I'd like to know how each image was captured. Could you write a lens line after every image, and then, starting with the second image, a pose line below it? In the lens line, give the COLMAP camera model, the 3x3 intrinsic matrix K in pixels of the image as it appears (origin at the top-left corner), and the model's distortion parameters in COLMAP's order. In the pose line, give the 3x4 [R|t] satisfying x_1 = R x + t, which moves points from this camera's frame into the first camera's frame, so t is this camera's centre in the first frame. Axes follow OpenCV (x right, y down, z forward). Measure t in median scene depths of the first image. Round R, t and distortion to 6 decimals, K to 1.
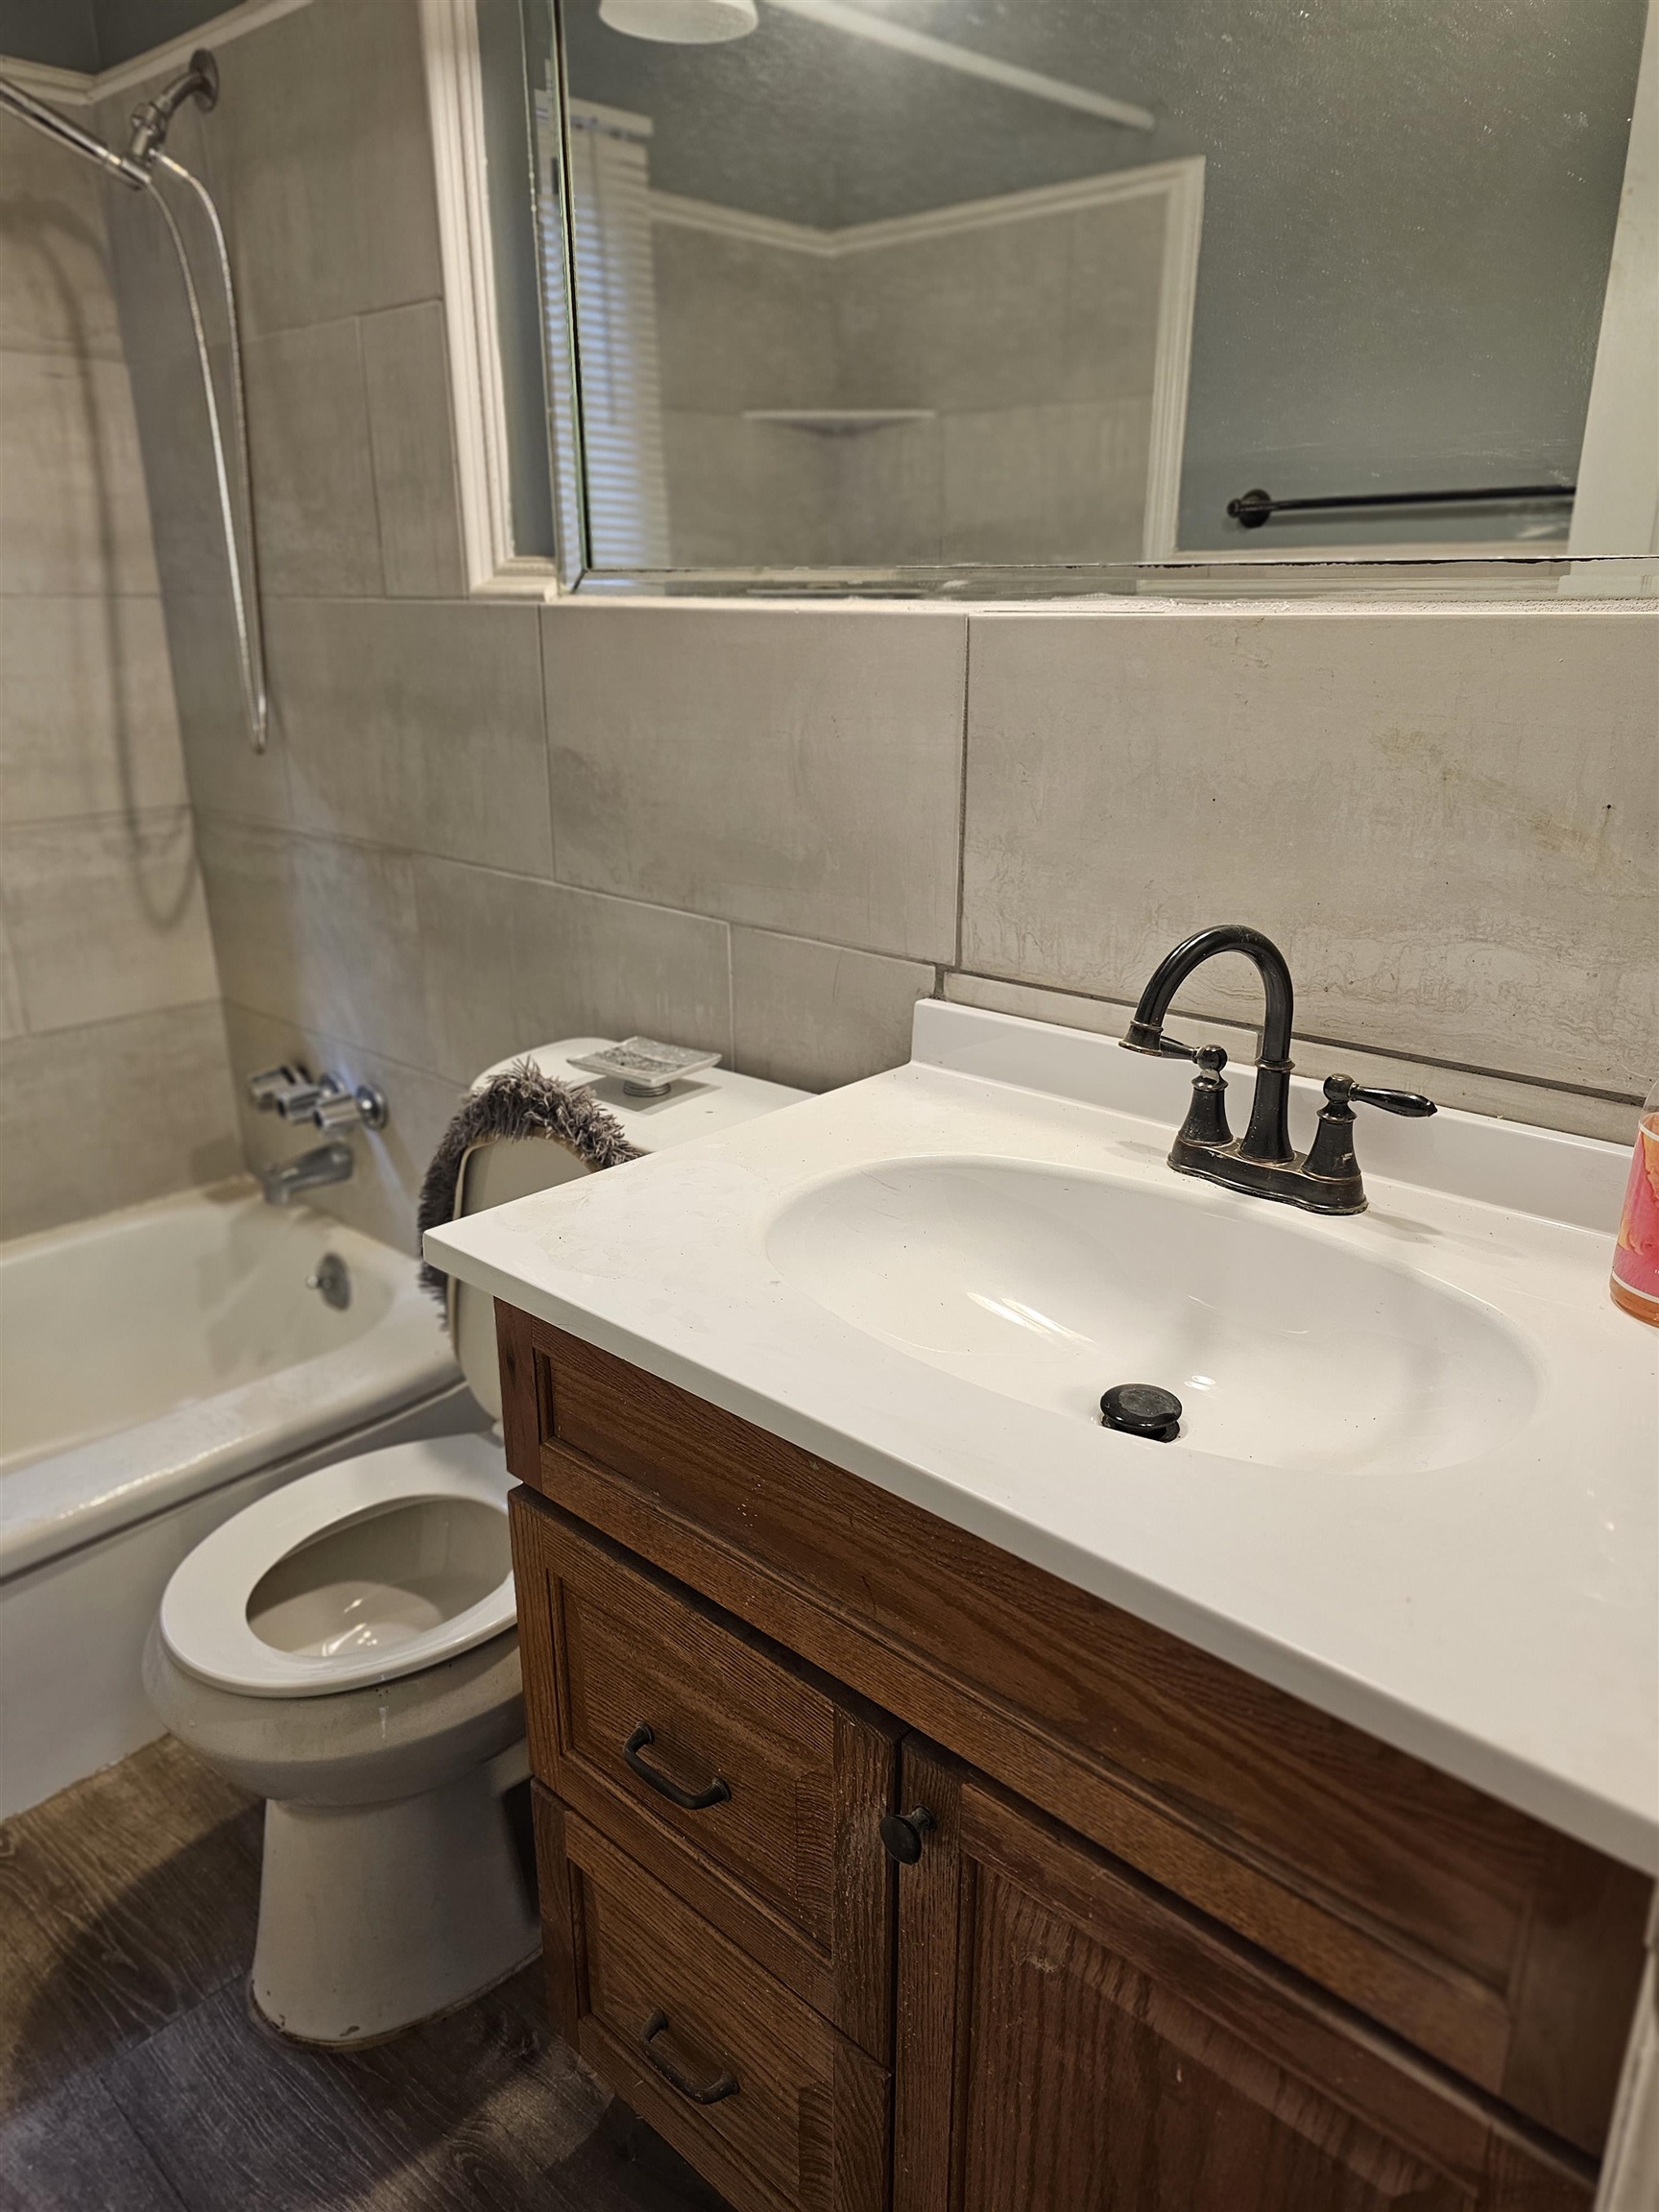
lens RADIAL K [[1495.3, 0, 825.5], [0, 1495.3, 1115.2], [0, 0, 1]] dist [0.015223, -0.002835]
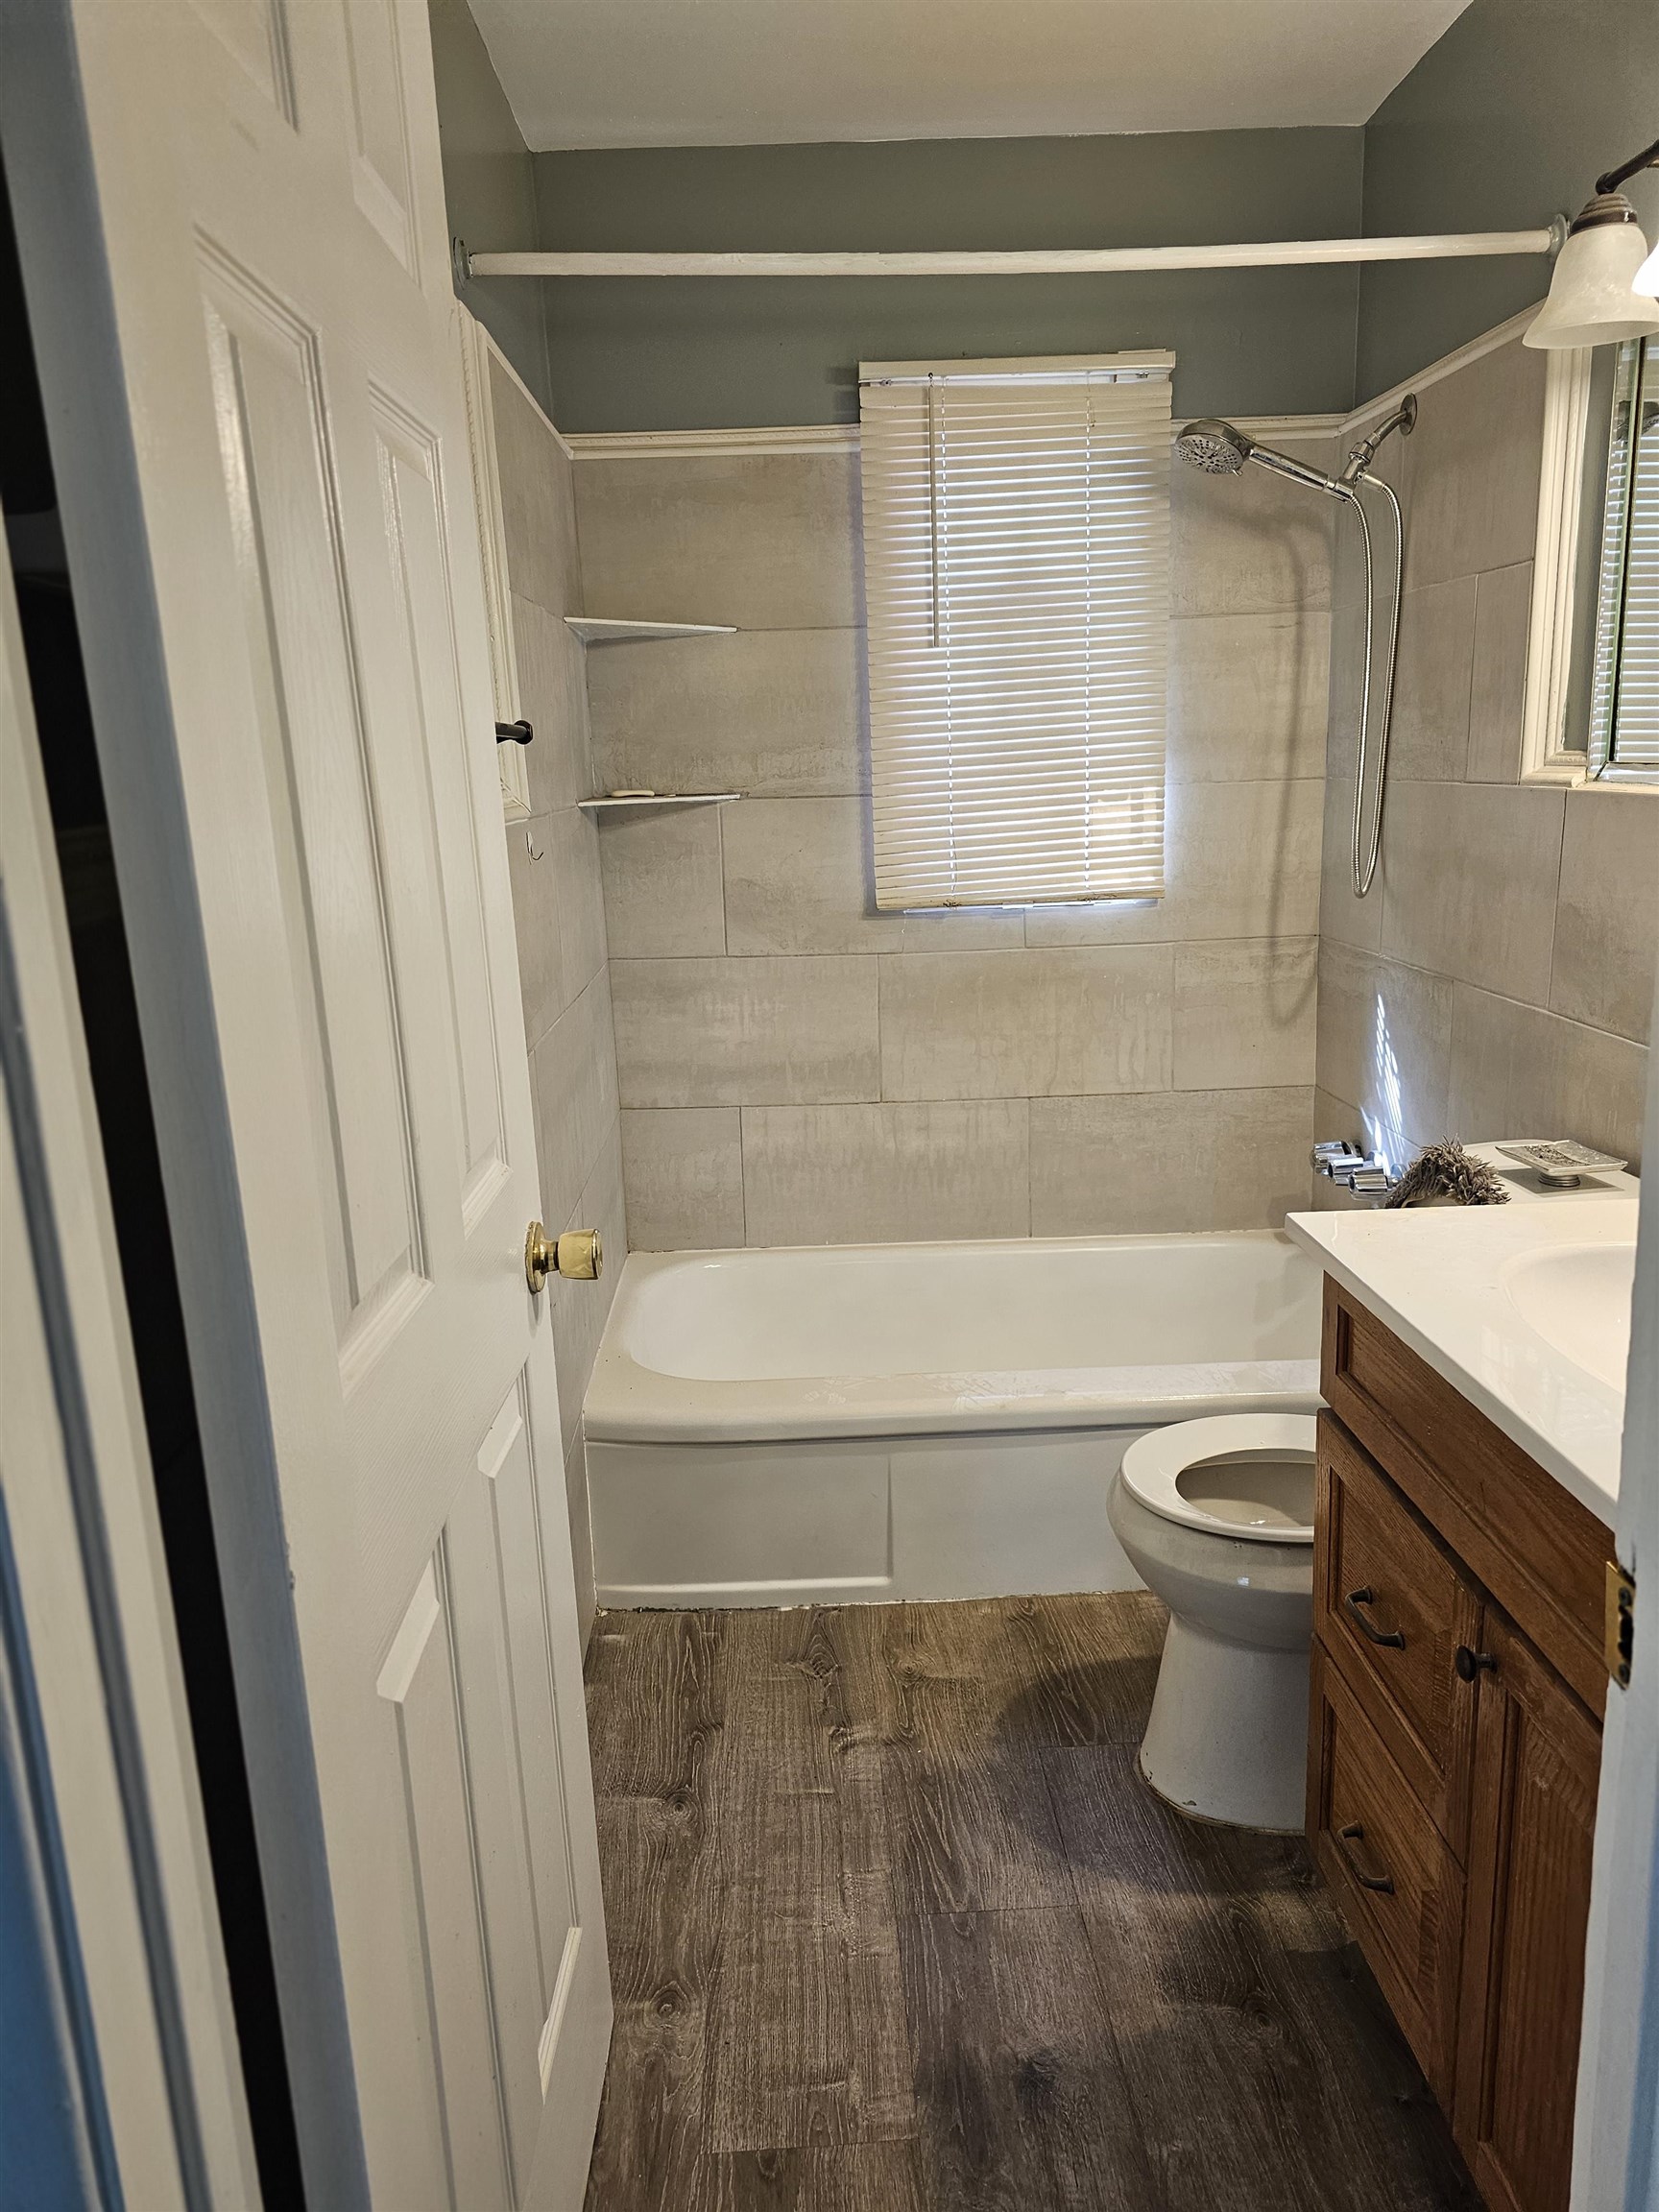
lens RADIAL K [[1495.3, 0, 825.5], [0, 1495.3, 1115.2], [0, 0, 1]] dist [0.015223, -0.002835]
pose [[0.699914, 0.139843, -0.700403, 0.270558], [-0.197820, 0.980236, -0.001967, 0.044280], [0.686286, 0.139931, 0.713745, -0.253761]]
